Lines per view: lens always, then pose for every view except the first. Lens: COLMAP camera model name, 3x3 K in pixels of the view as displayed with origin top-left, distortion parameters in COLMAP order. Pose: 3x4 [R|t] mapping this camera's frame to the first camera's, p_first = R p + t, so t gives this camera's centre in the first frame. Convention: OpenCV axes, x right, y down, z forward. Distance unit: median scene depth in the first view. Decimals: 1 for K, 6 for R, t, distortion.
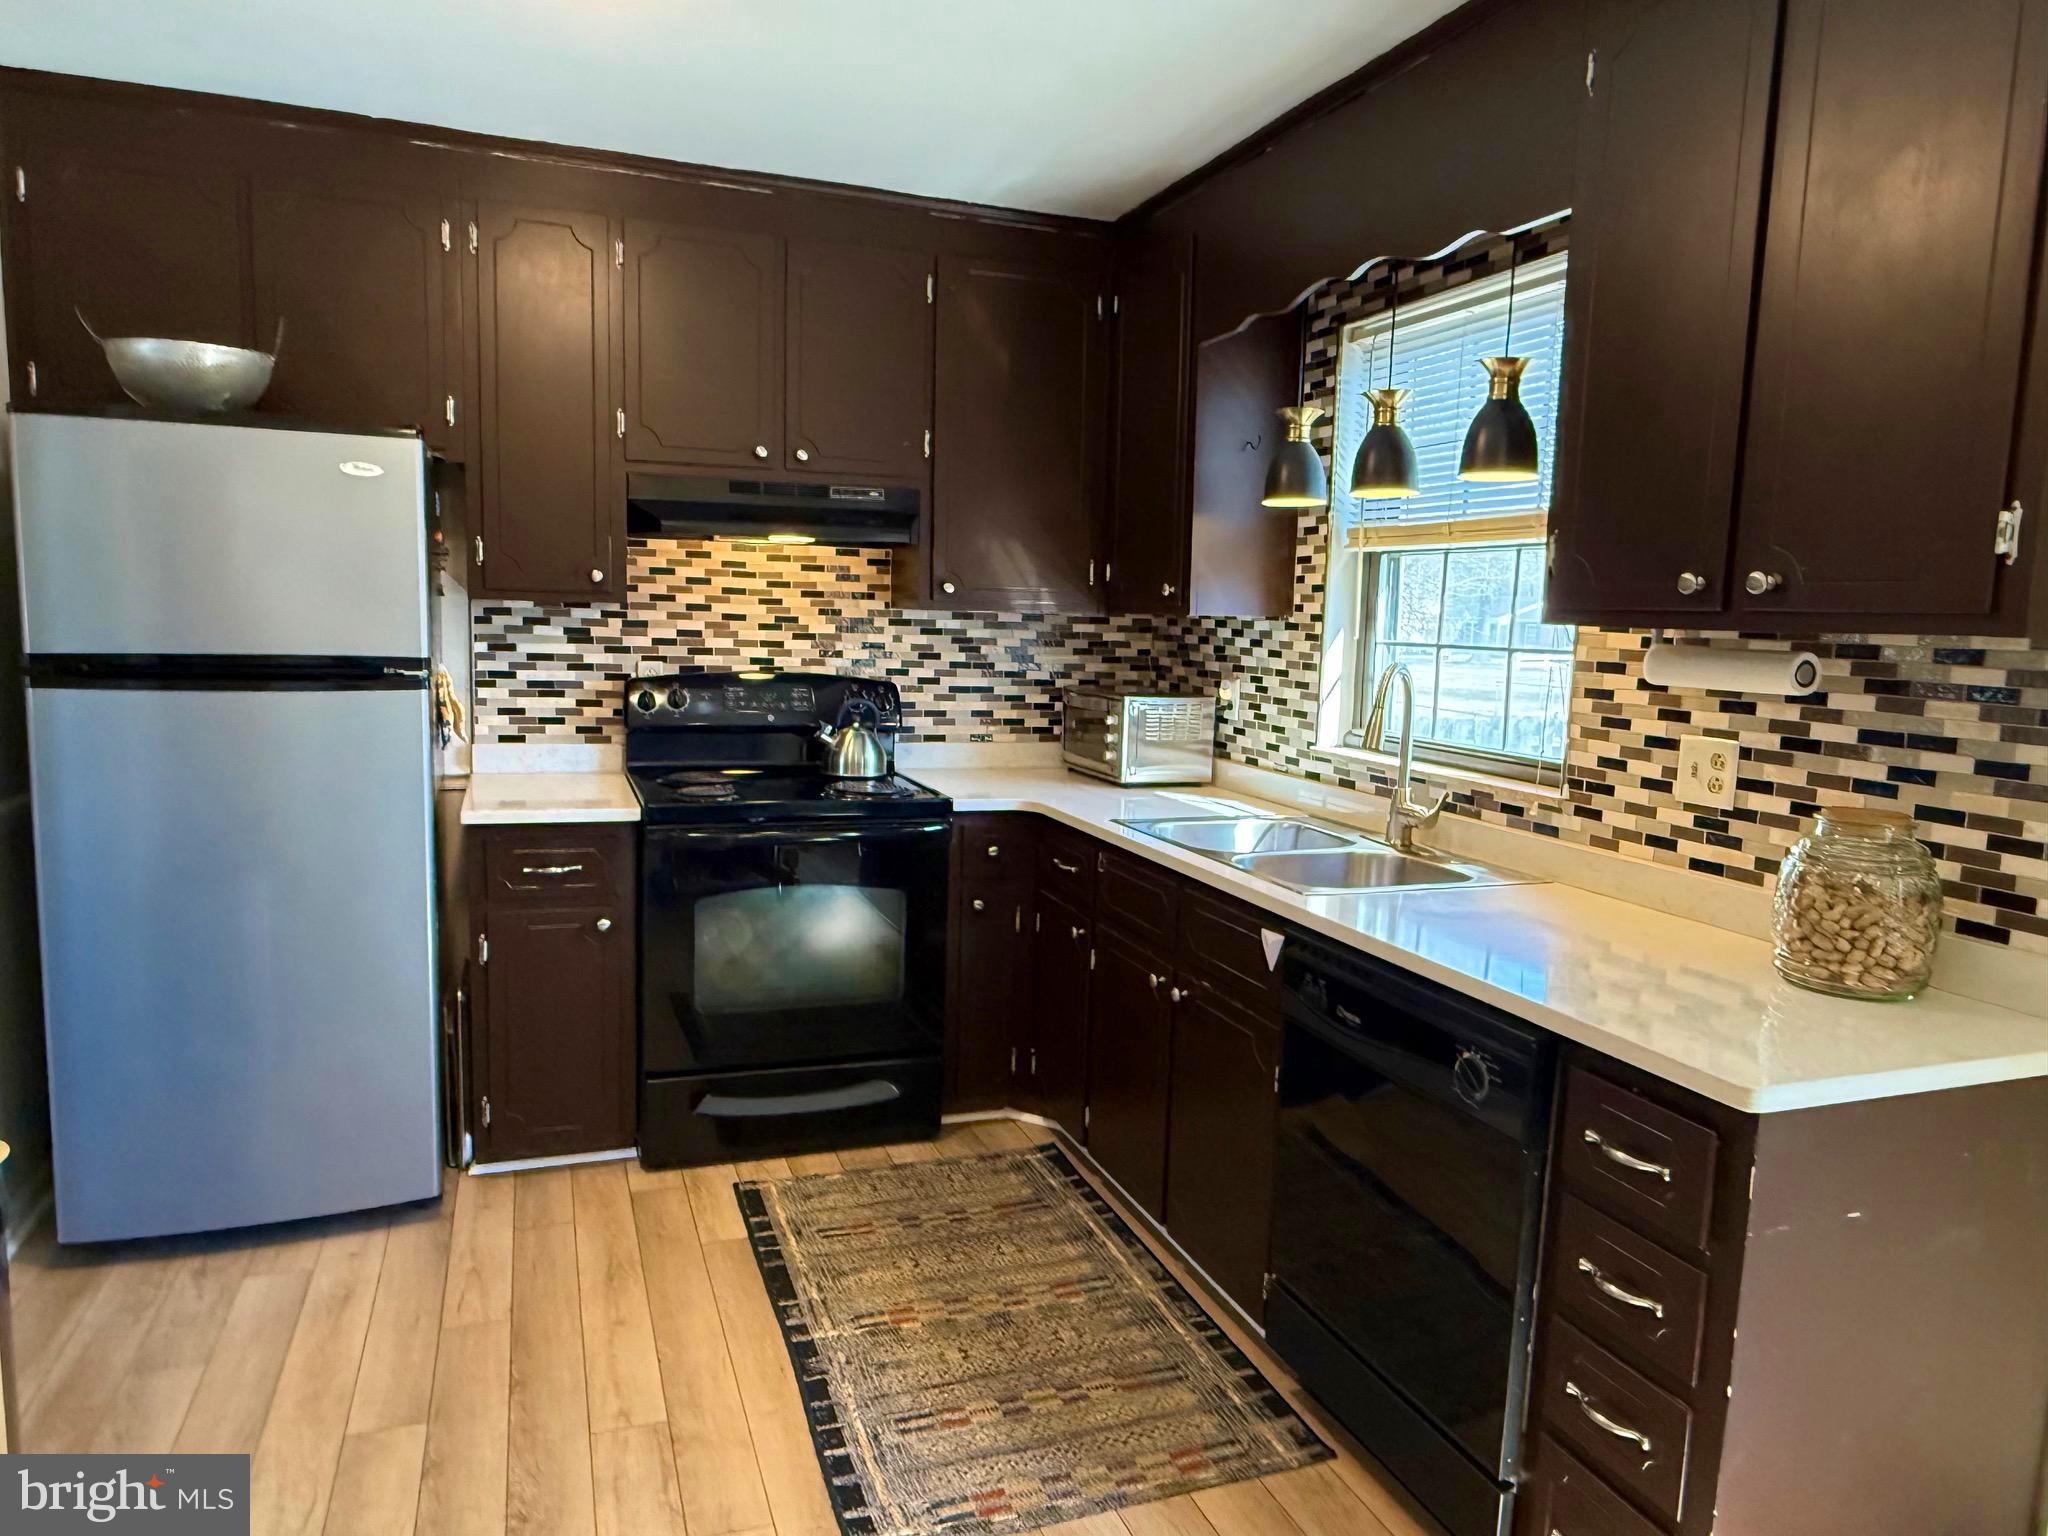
lens RADIAL K [[1320.6, 0, 1015.8], [0, 1320.6, 768.4], [0, 0, 1]] dist [-0.004146, -0.000121]
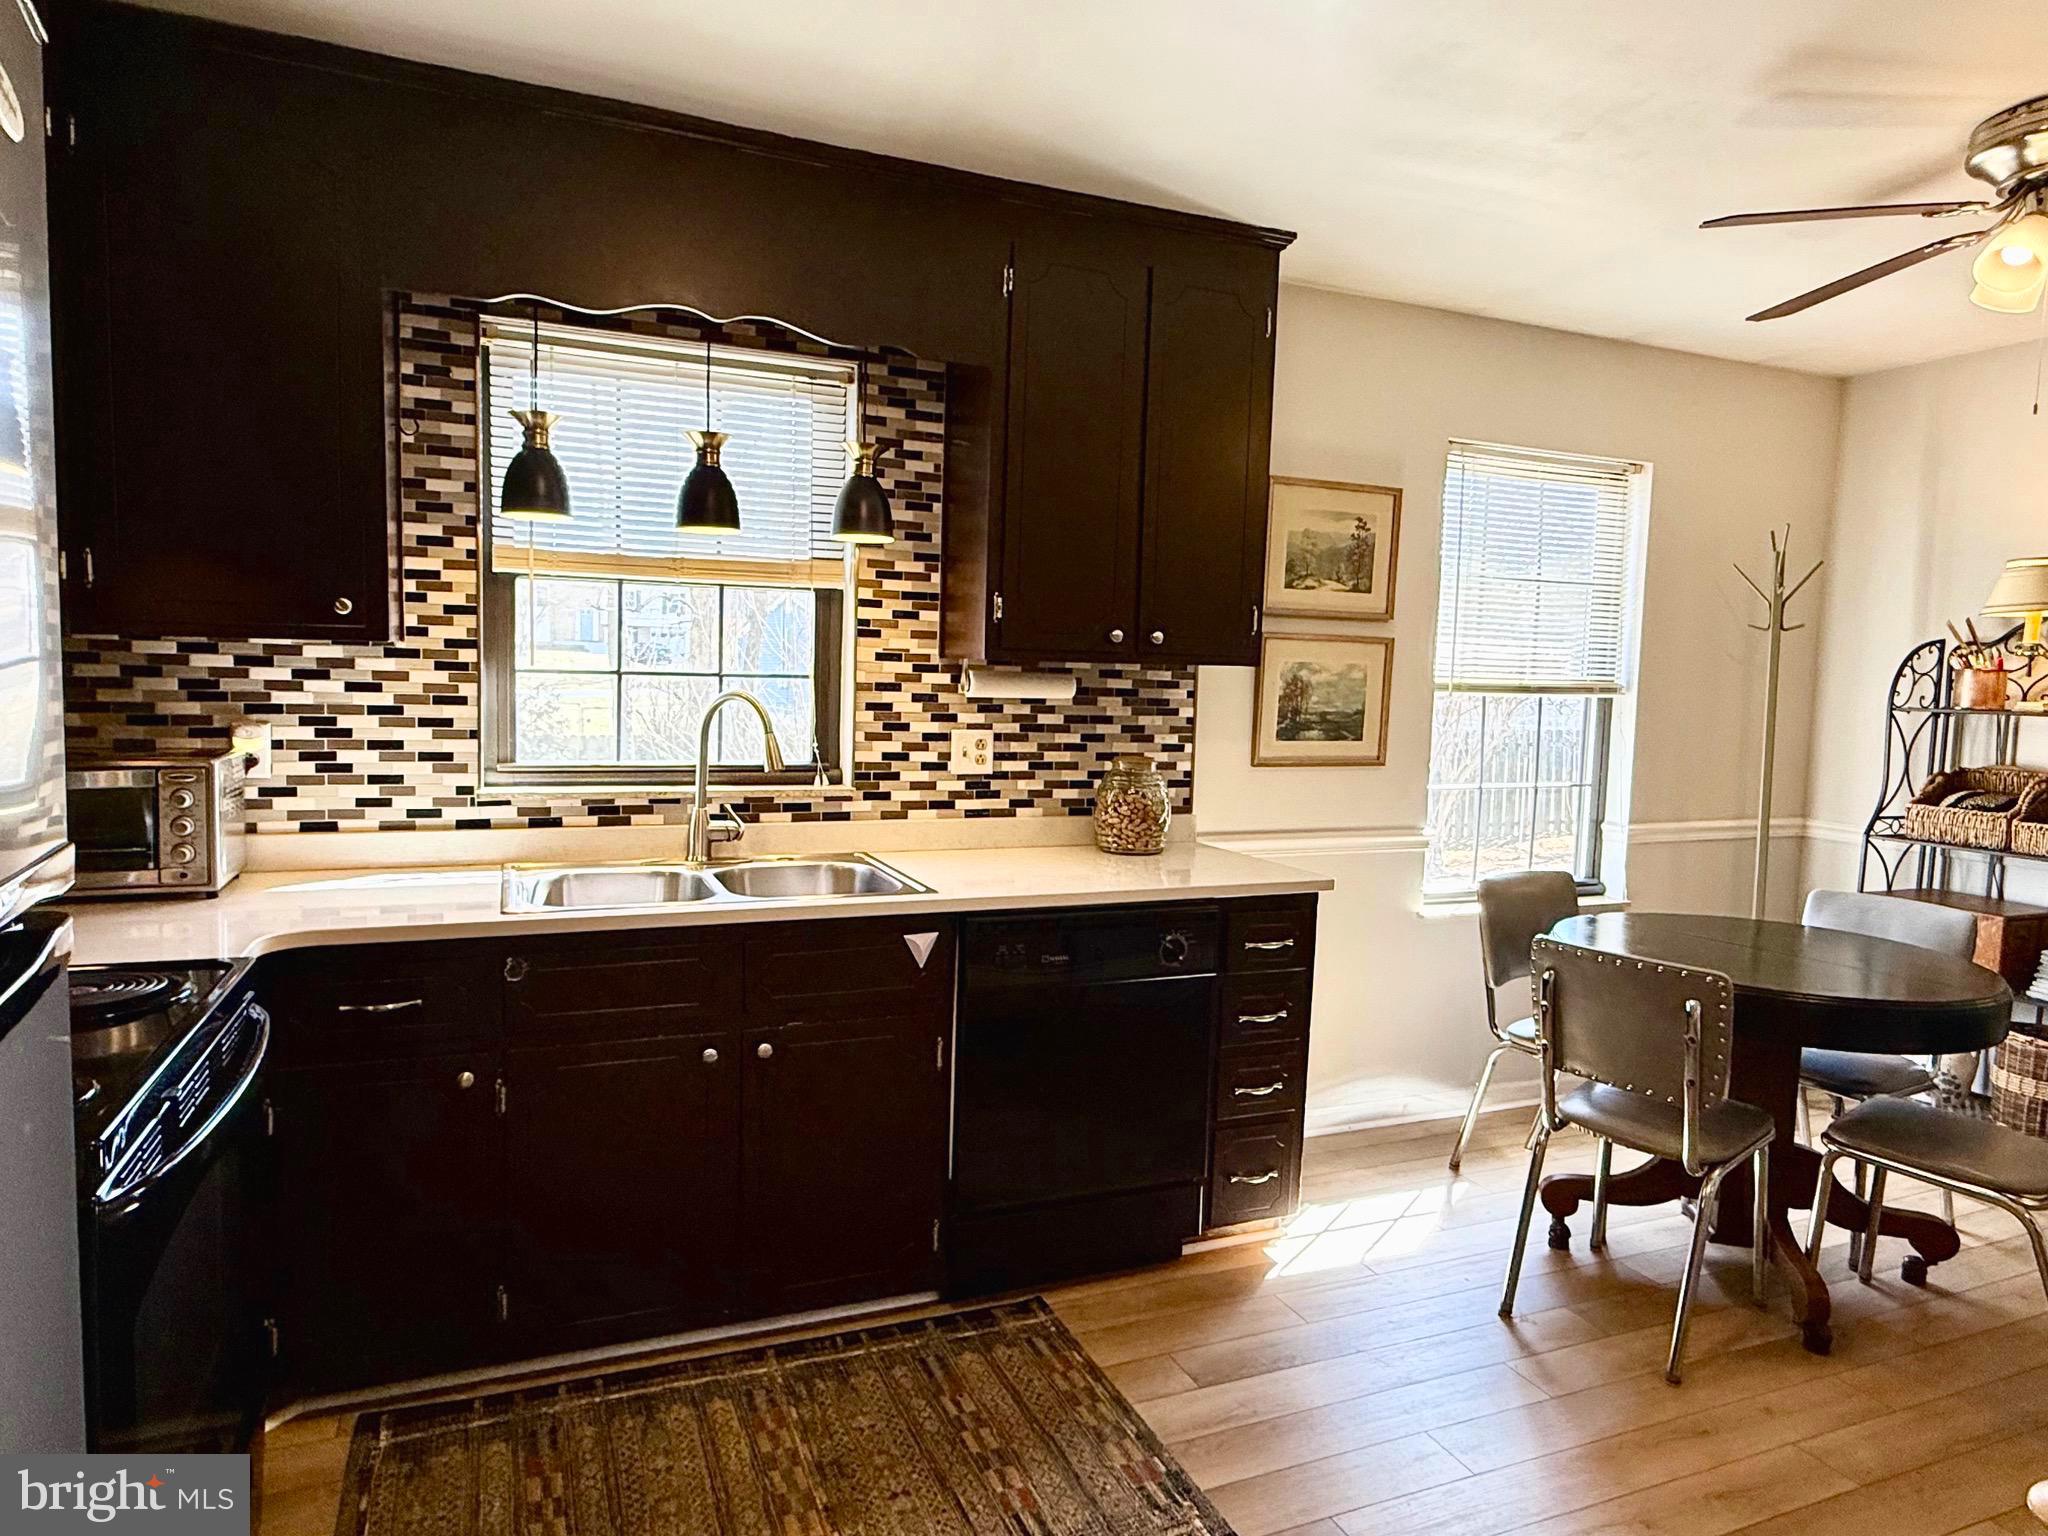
lens RADIAL K [[1214.8, 0, 1007.2], [0, 1214.8, 765.7], [0, 0, 1]] dist [0.000869, -0.003049]
pose [[-0.039138, -0.111962, 0.992941, -0.602985], [0.090044, 0.989265, 0.115097, -0.096366], [-0.995169, 0.093913, -0.028636, 0.687280]]
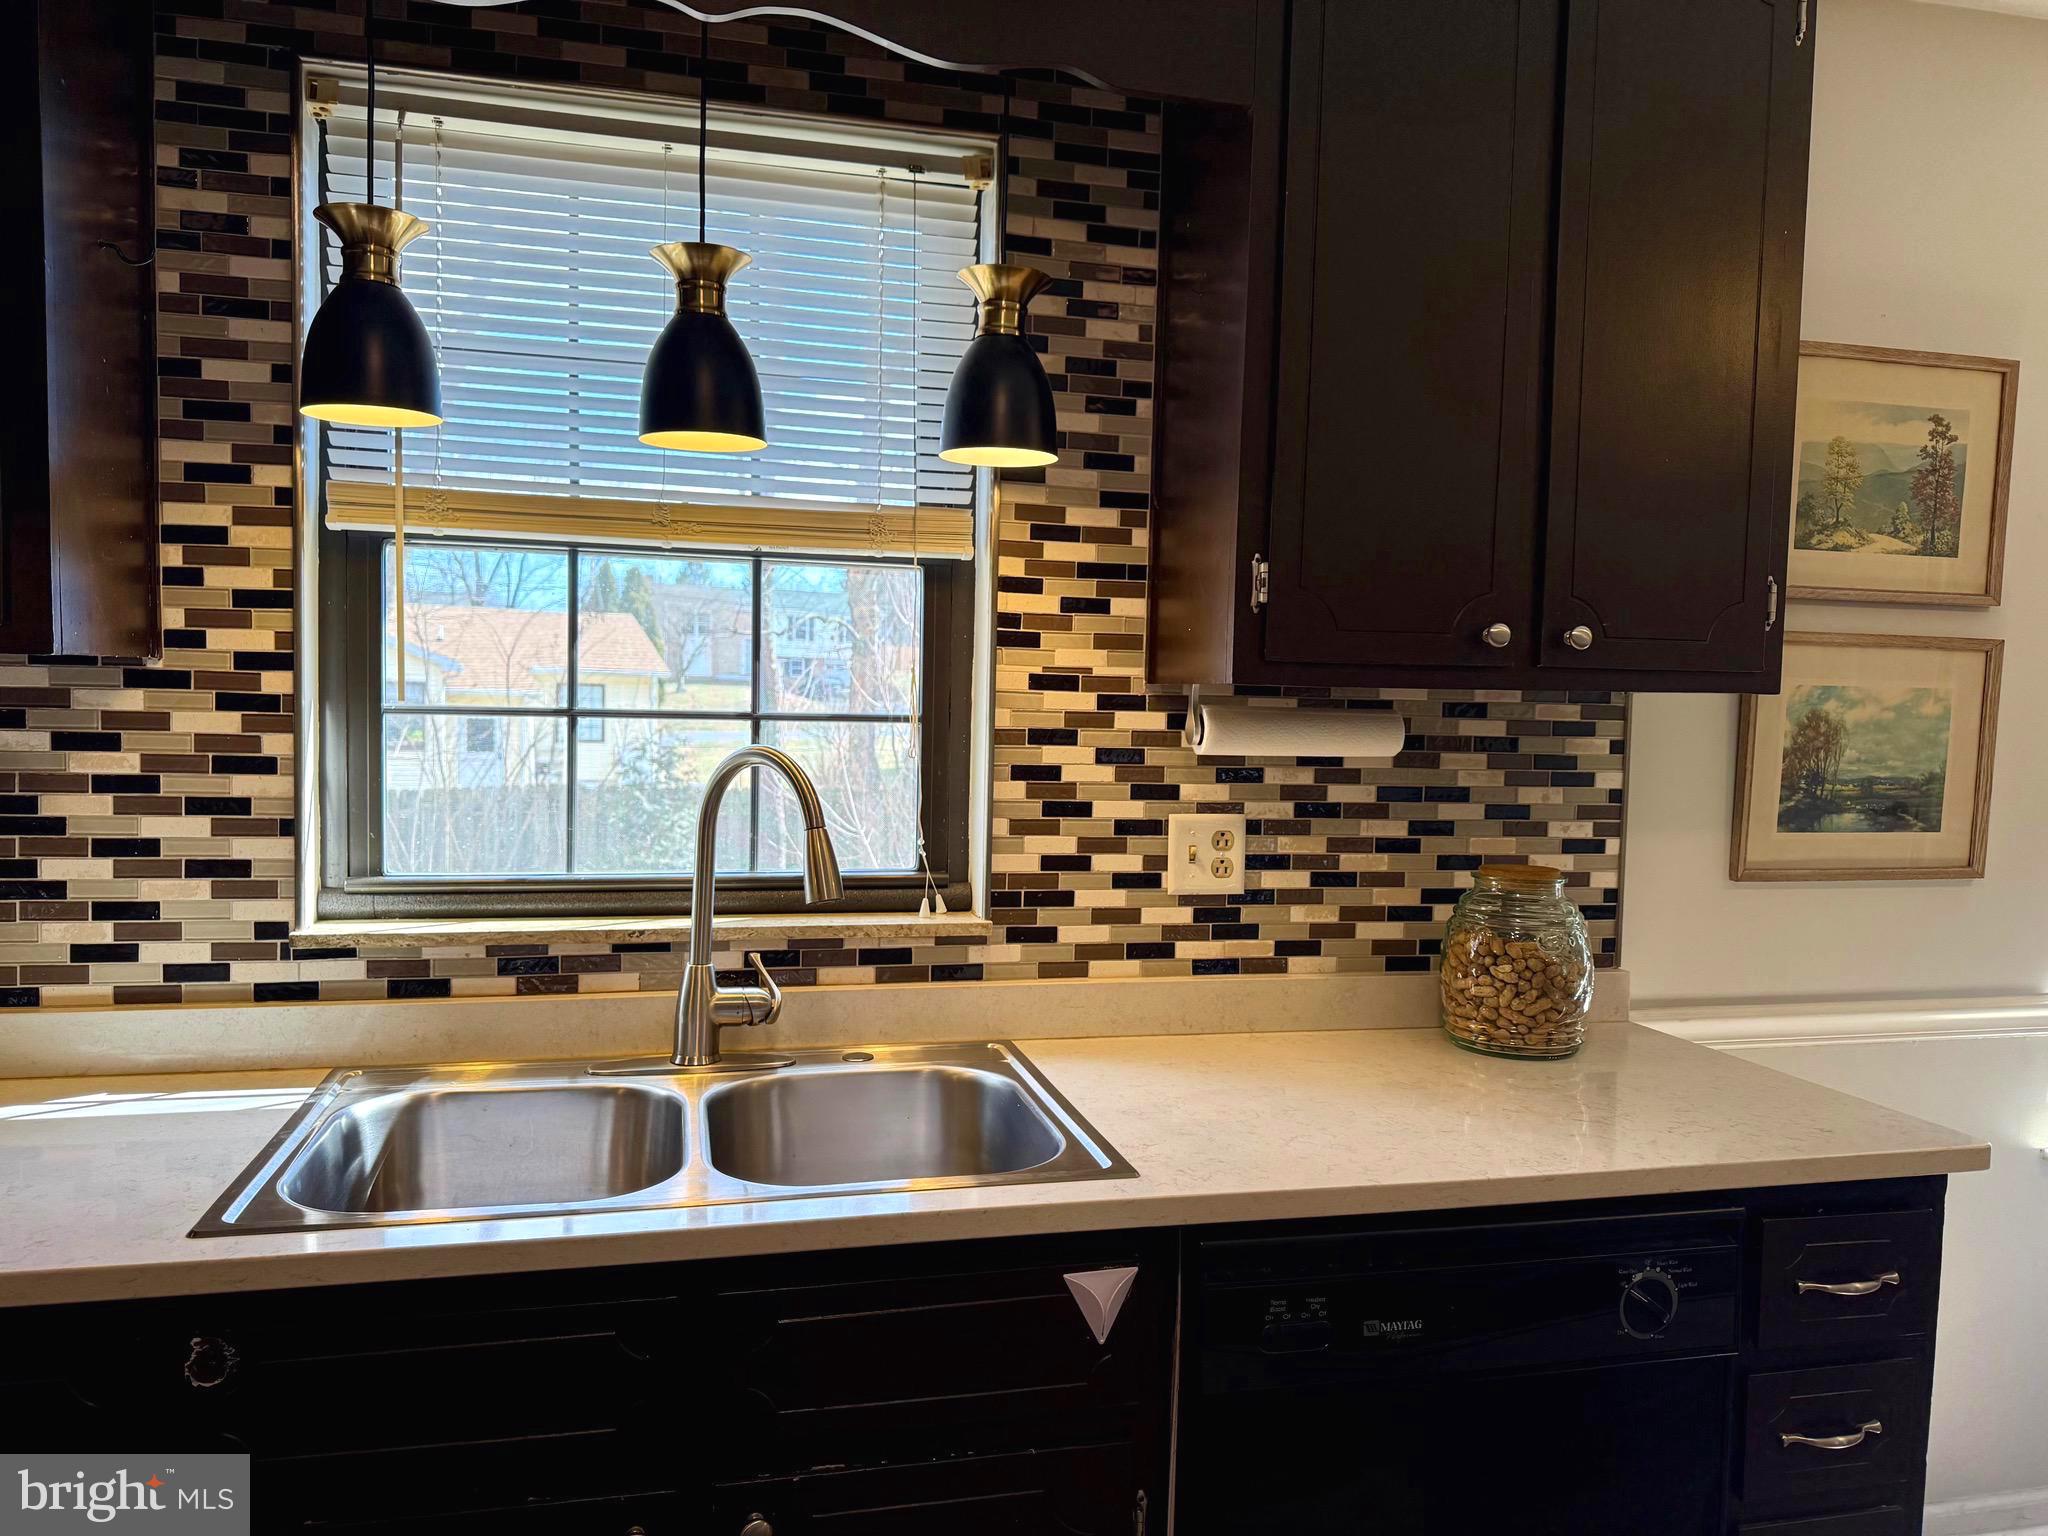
lens RADIAL K [[1446.8, 0, 1018.3], [0, 1446.8, 778.7], [0, 0, 1]] dist [0.064625, -0.084757]
pose [[0.113709, -0.083745, 0.989978, -0.270392], [0.100190, 0.992328, 0.072436, -0.084945], [-0.988449, 0.090949, 0.121227, 0.688046]]
